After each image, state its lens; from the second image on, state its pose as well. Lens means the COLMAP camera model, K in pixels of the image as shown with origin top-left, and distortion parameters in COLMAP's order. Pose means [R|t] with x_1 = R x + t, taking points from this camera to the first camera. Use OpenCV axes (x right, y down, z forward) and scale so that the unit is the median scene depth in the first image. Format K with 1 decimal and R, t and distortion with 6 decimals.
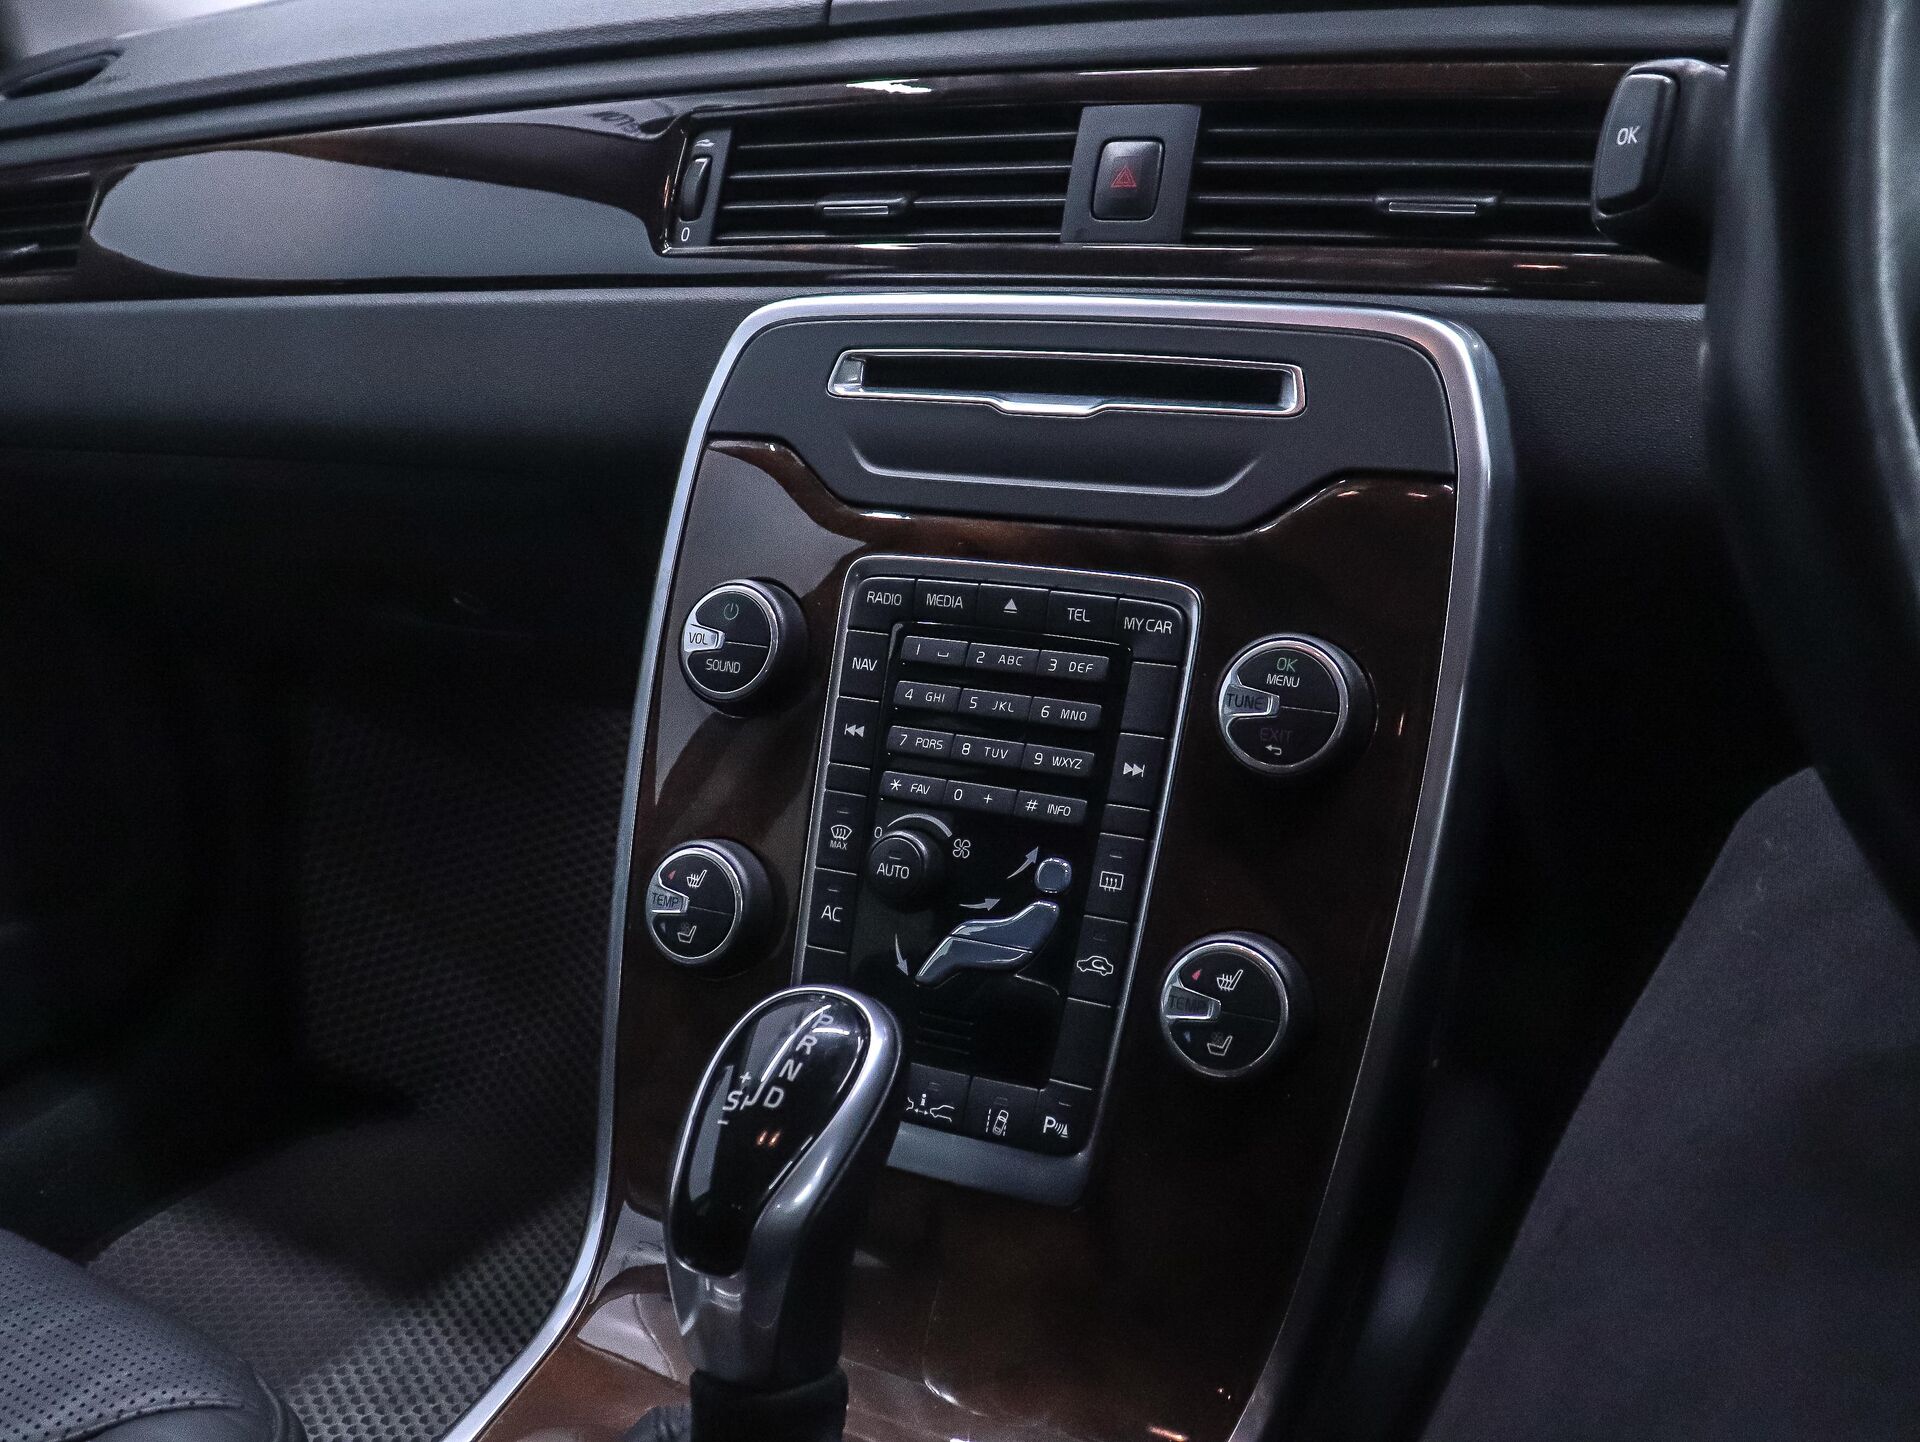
lens RADIAL K [[1811.8, 0, 929.7], [0, 1811.8, 680.7], [0, 0, 1]] dist [-0.108877, 0.000000]
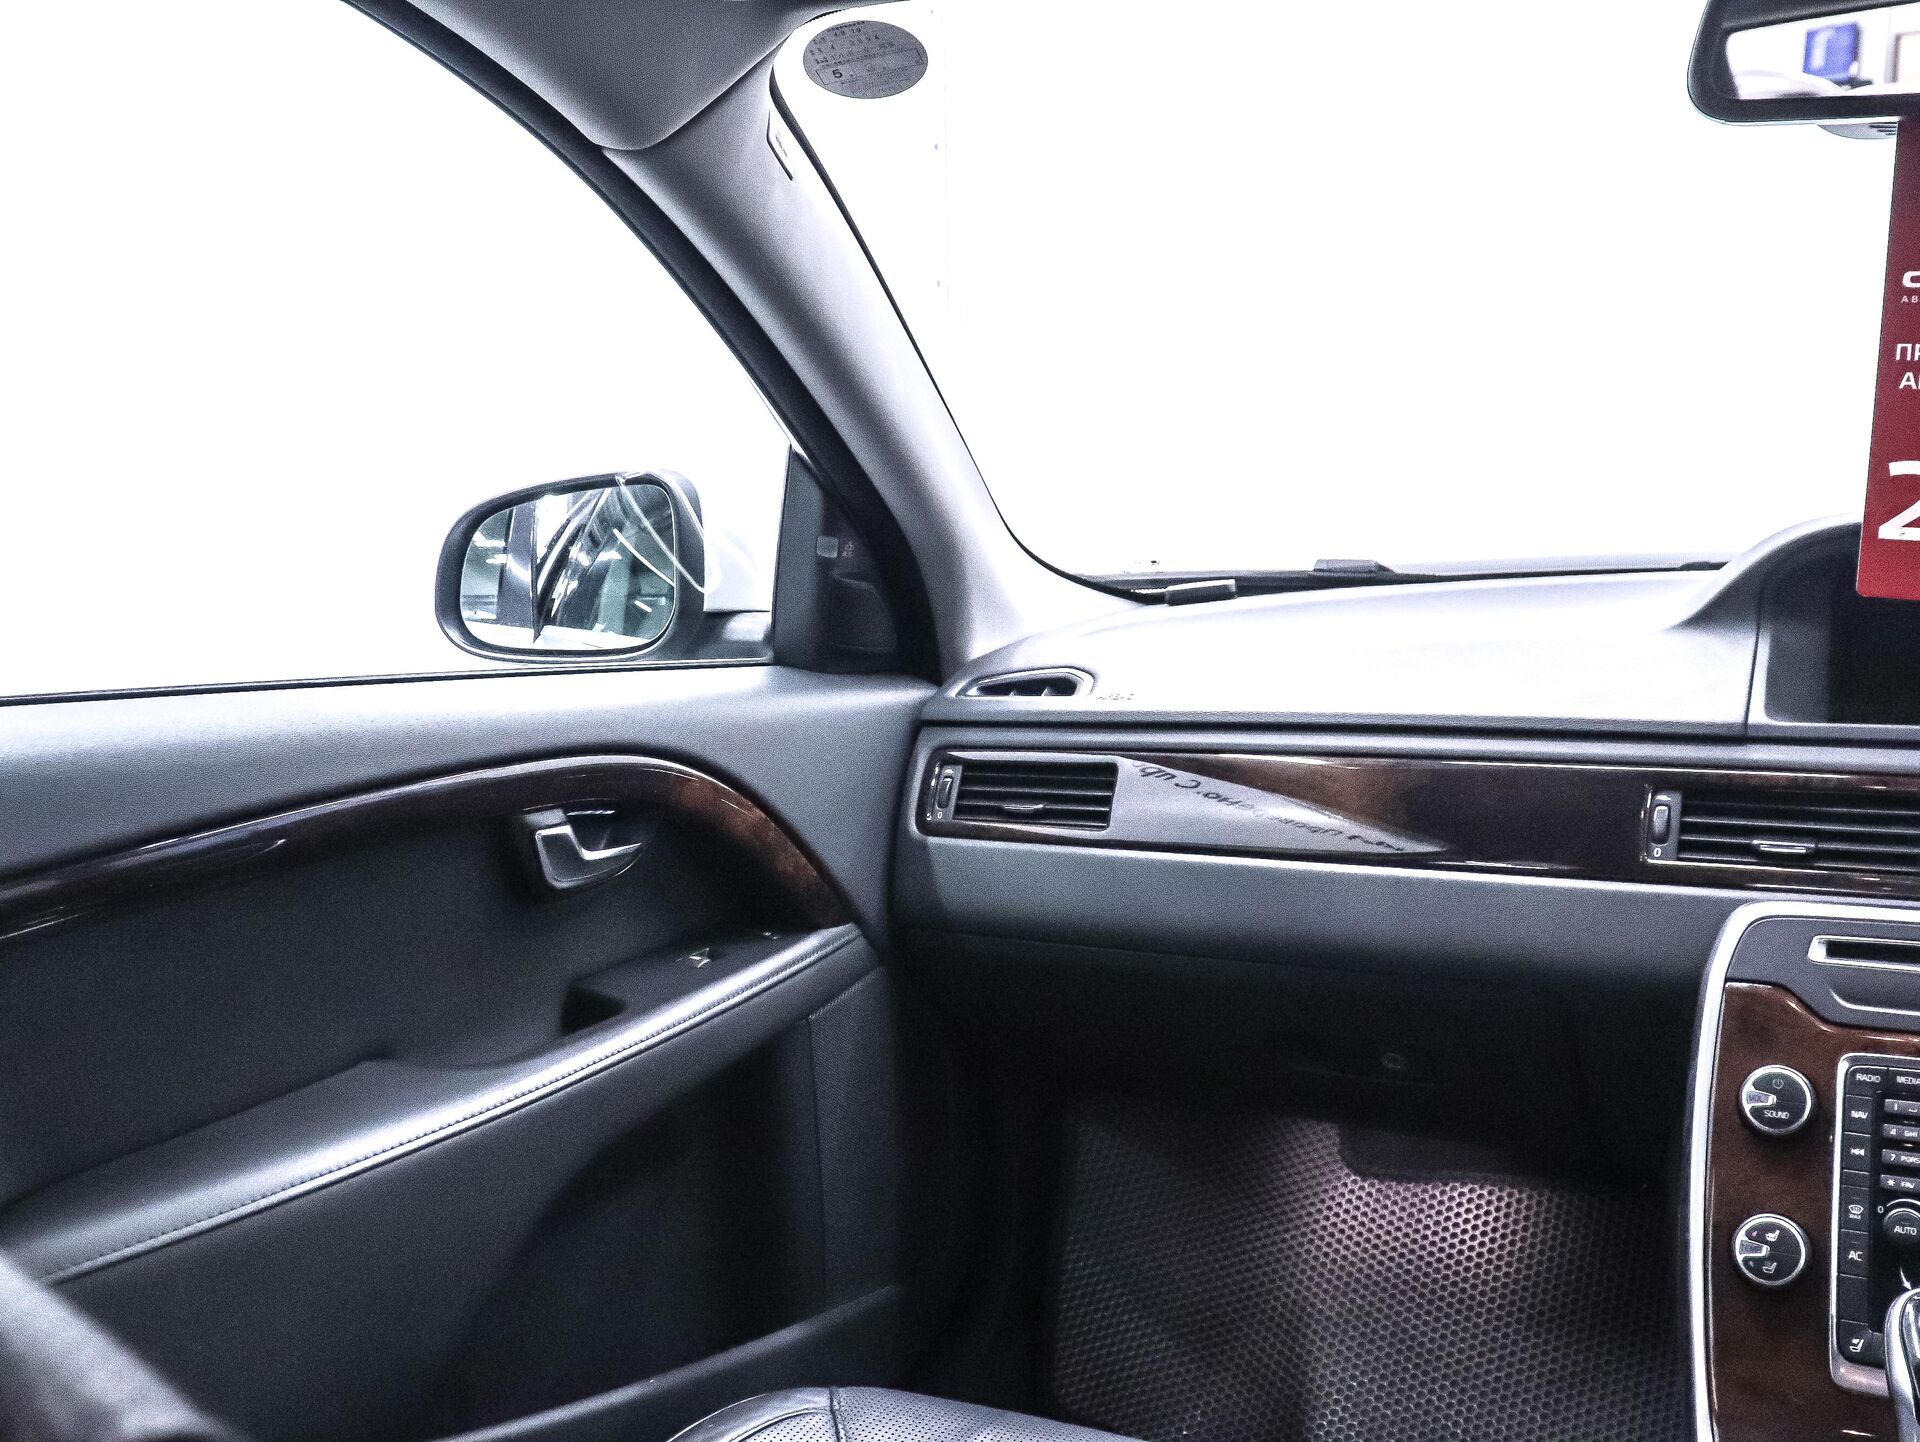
lens RADIAL K [[1811.8, 0, 961.7], [0, 1811.8, 709.1], [0, 0, 1]] dist [-0.108877, 0.000000]
pose [[0.999483, 0.029891, -0.011884, -0.945621], [-0.031716, 0.977411, -0.208952, -0.011713], [0.005370, 0.209221, 0.977854, -0.816358]]
